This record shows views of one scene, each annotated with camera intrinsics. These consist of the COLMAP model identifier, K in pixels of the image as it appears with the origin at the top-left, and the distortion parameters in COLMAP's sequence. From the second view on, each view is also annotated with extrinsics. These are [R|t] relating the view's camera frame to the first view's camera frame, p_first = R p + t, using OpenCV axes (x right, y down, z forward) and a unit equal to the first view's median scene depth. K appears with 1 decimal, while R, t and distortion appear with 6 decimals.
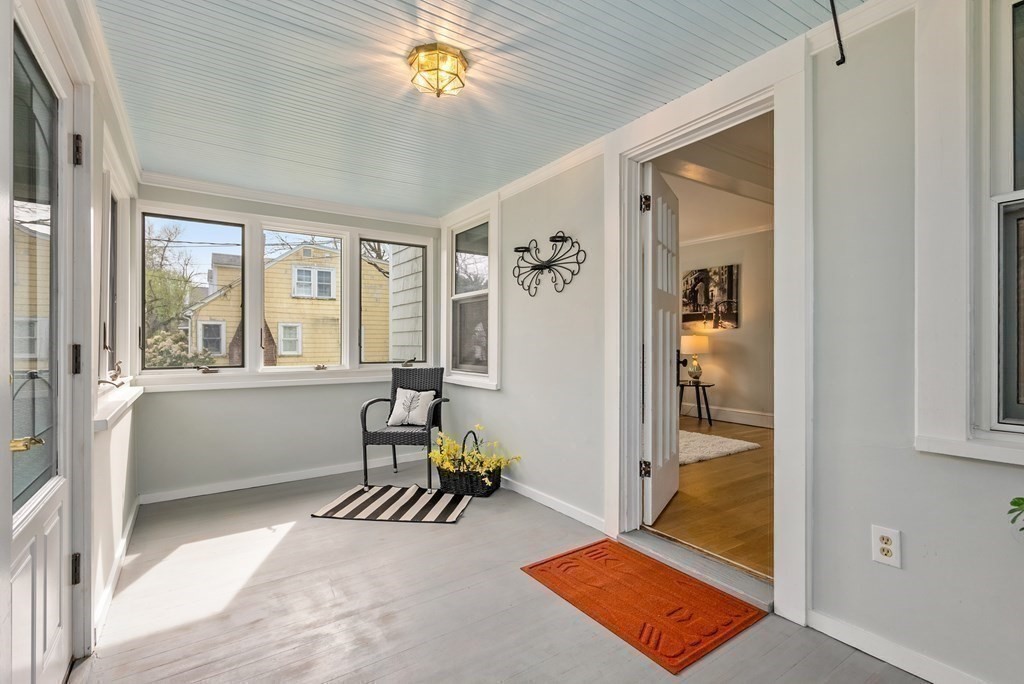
lens RADIAL K [[477.2, 0, 514.7], [0, 477.2, 340.6], [0, 0, 1]] dist [-0.007240, 0.004165]
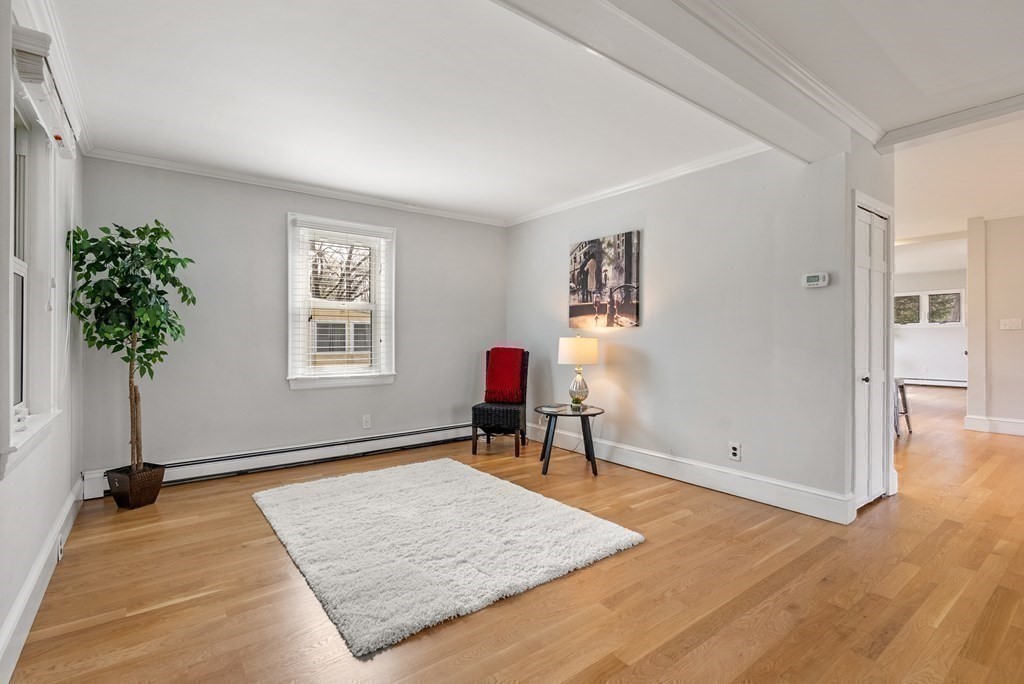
lens RADIAL K [[477.2, 0, 514.5], [0, 477.2, 337.9], [0, 0, 1]] dist [-0.007240, 0.004165]
pose [[0.997729, 0.000490, 0.067352, 0.240662], [-0.000725, 0.999994, 0.003477, -0.011839], [-0.067350, -0.003518, 0.997723, 0.333919]]
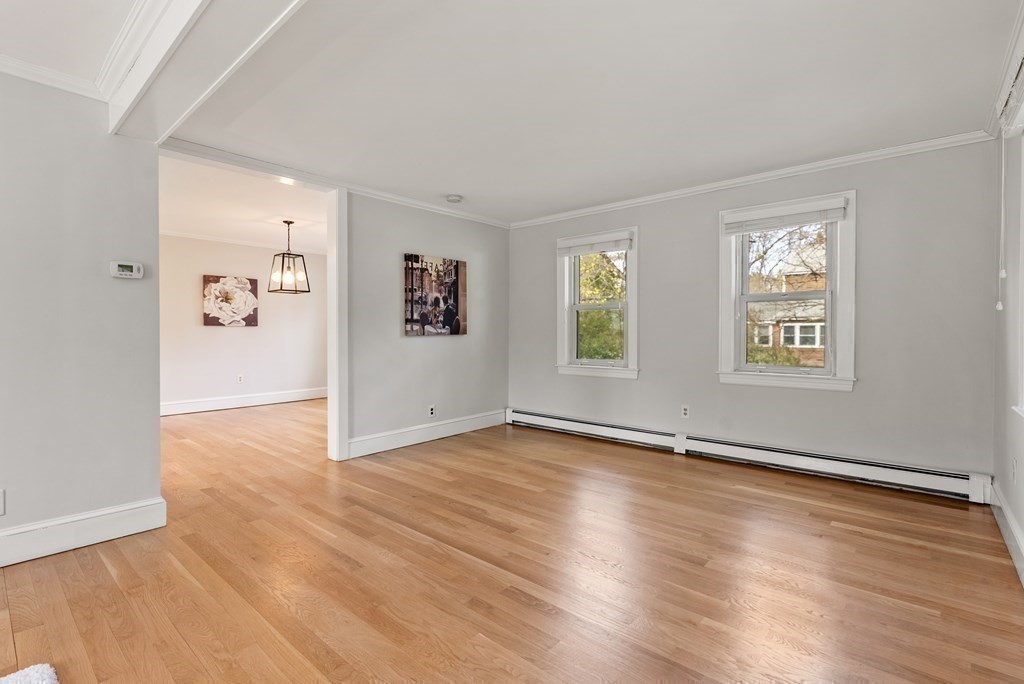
lens RADIAL K [[477.2, 0, 505.8], [0, 477.2, 340.9], [0, 0, 1]] dist [-0.007240, 0.004165]
pose [[-0.258260, -0.011117, 0.966012, 0.078530], [-0.002477, 0.999938, 0.010845, -0.010391], [-0.966072, 0.000408, -0.258271, 0.569706]]
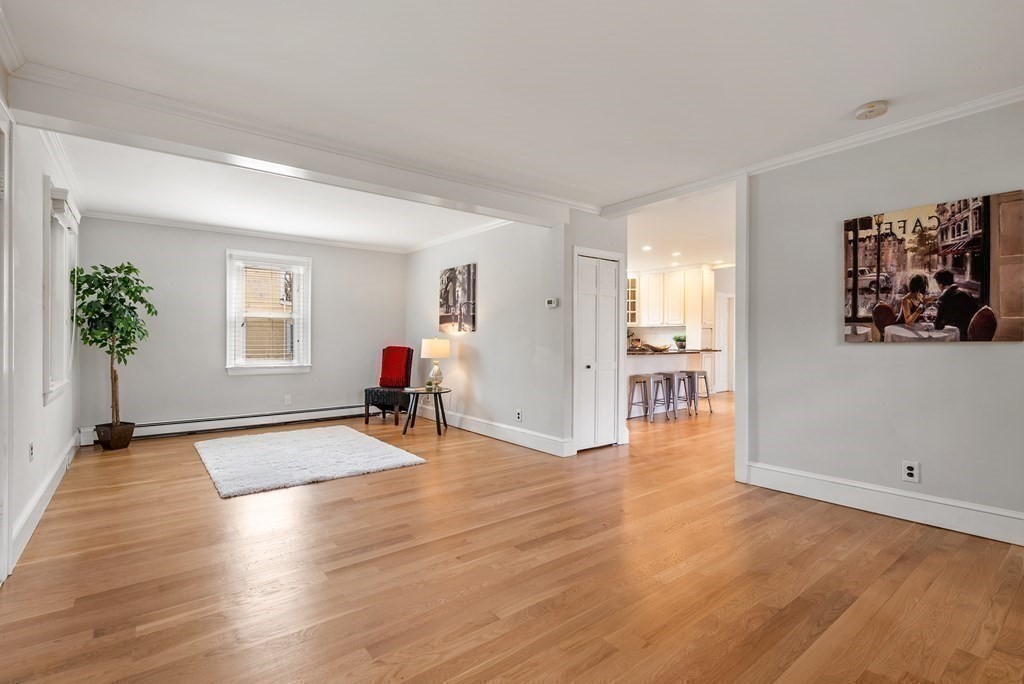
lens RADIAL K [[477.2, 0, 513.1], [0, 477.2, 340.5], [0, 0, 1]] dist [-0.007240, 0.004165]
pose [[0.996838, 0.003741, 0.079371, 0.450907], [-0.004245, 0.999972, 0.006189, -0.013579], [-0.079345, -0.006506, 0.996826, 0.051296]]
